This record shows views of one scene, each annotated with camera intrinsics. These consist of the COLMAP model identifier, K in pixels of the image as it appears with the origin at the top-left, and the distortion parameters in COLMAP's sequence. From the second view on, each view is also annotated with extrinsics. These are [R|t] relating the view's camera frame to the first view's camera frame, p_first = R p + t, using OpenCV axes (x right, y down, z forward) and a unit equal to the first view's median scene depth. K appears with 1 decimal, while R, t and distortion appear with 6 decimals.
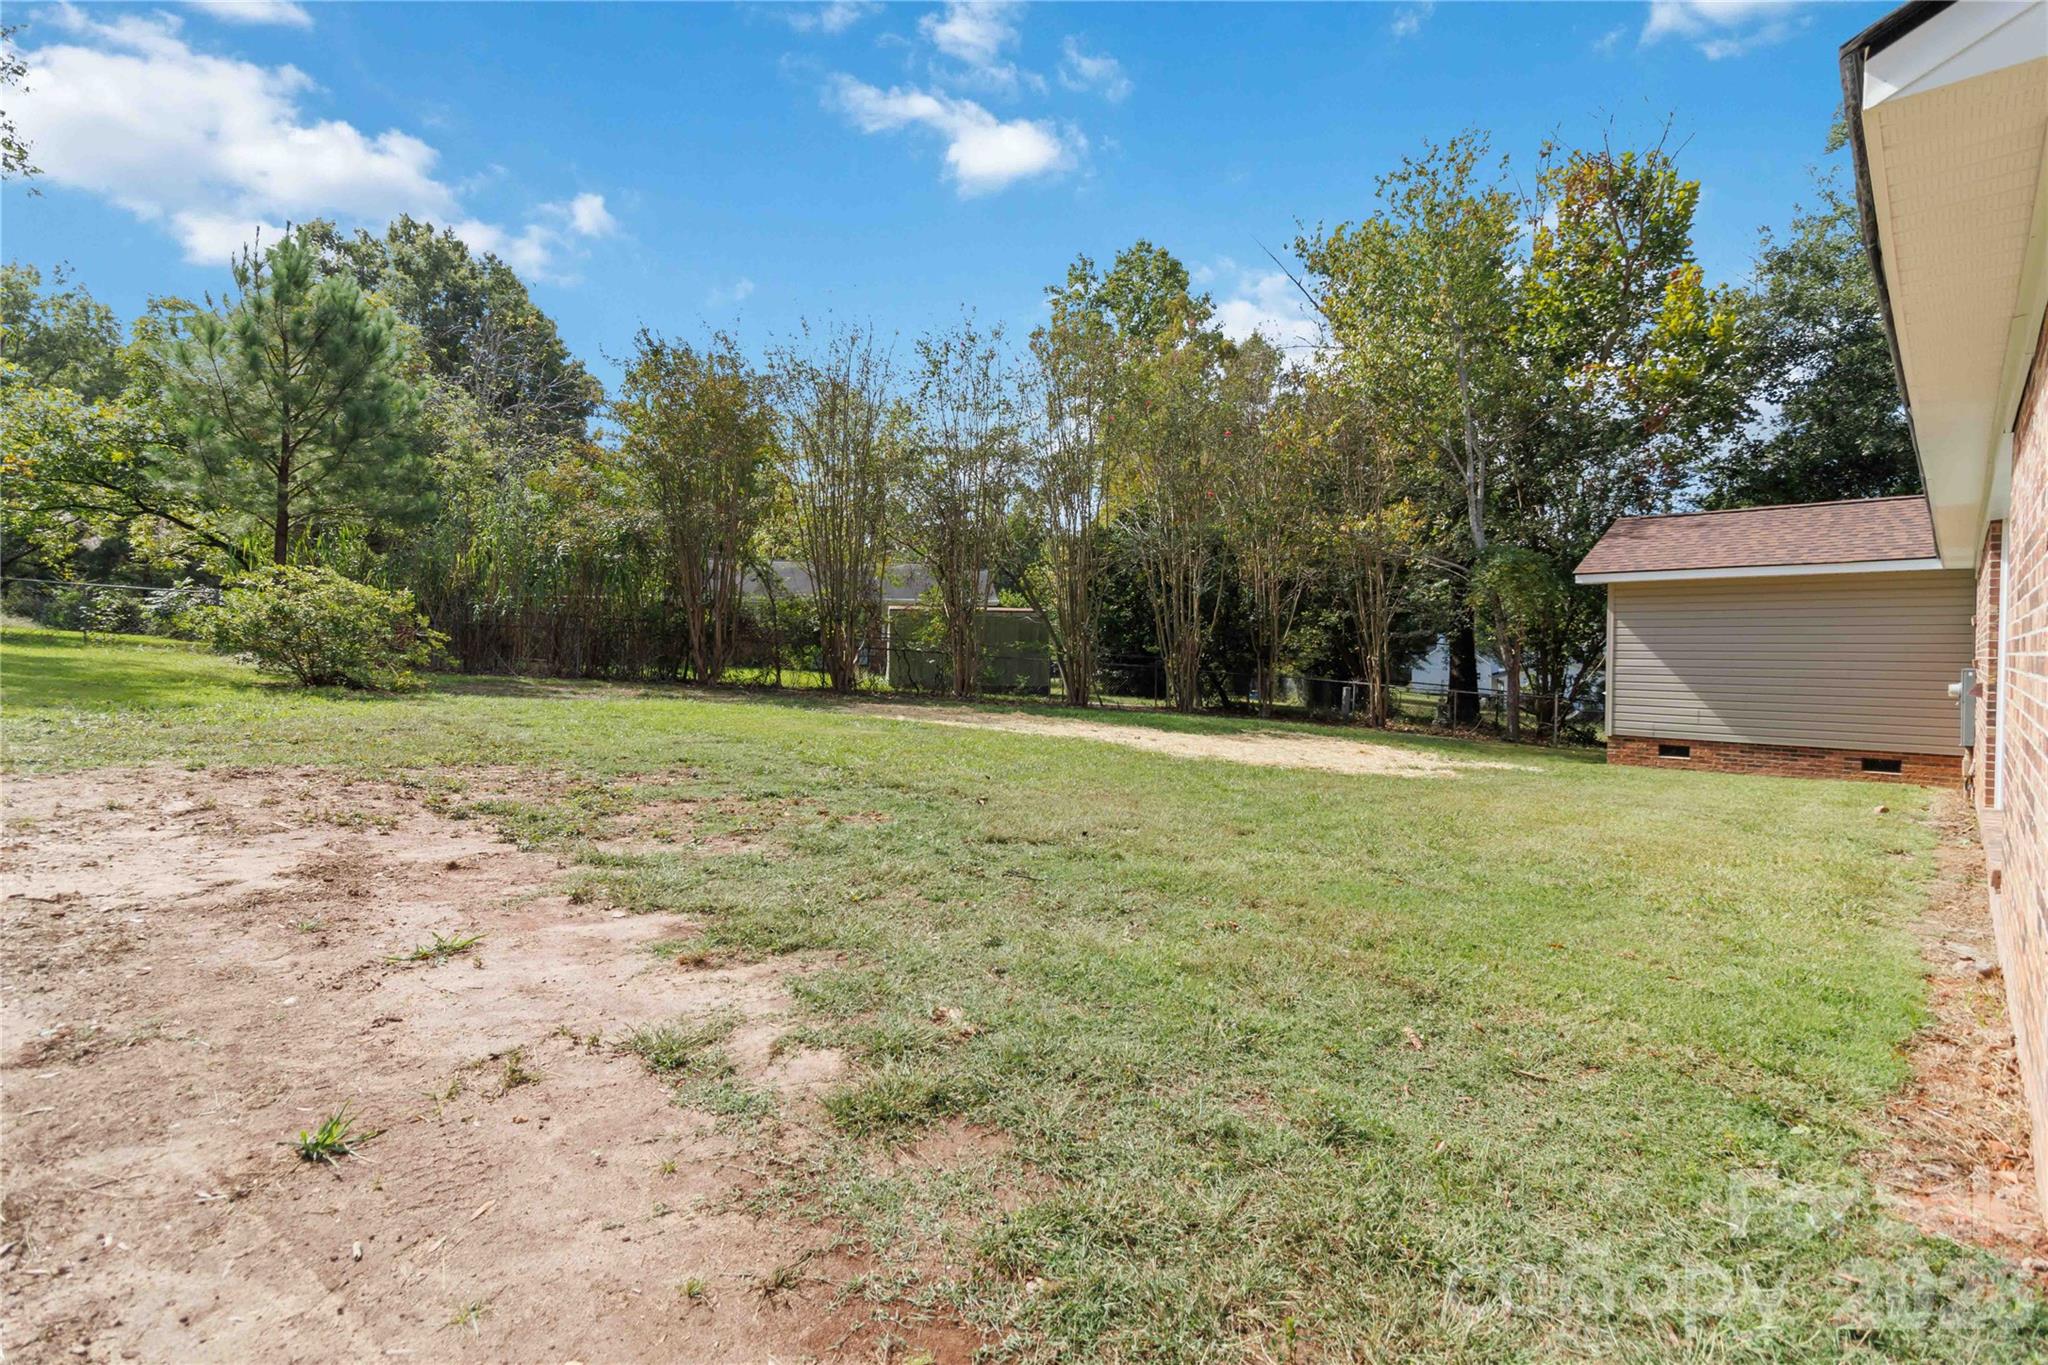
lens RADIAL K [[938.7, 0, 1010.3], [0, 938.7, 677.7], [0, 0, 1]] dist [-0.001287, 0.000855]
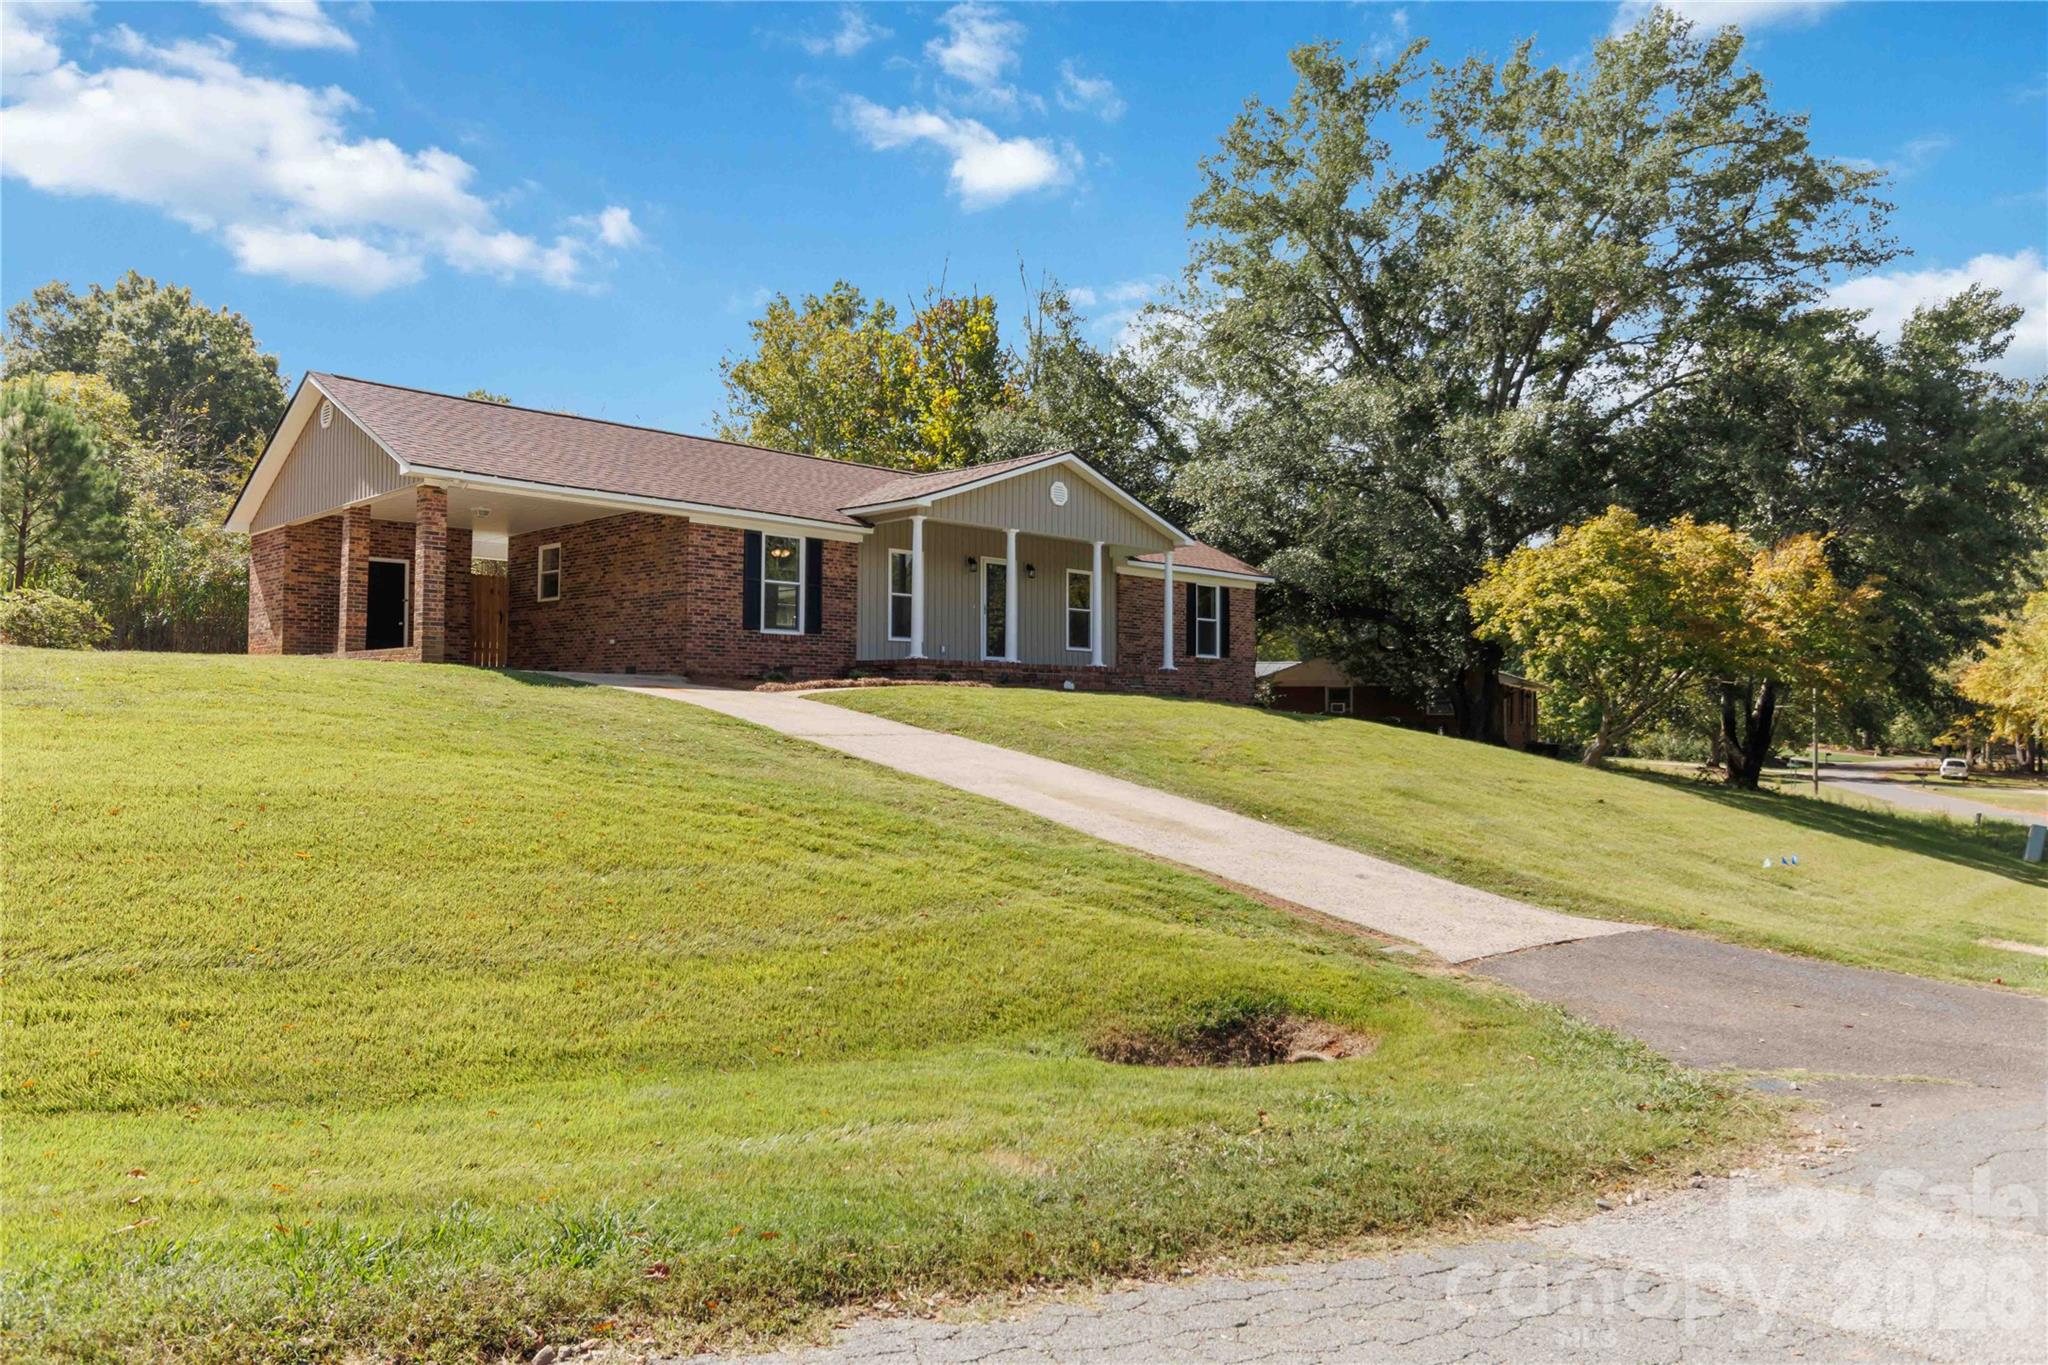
lens RADIAL K [[1374.5, 0, 1030.3], [0, 1374.5, 682.8], [0, 0, 1]] dist [-0.011174, -0.005821]
pose [[0.999981, -0.005512, -0.002759, 0.902004], [0.005340, 0.998263, -0.058669, 0.174401], [0.003078, 0.058654, 0.998274, -1.239675]]
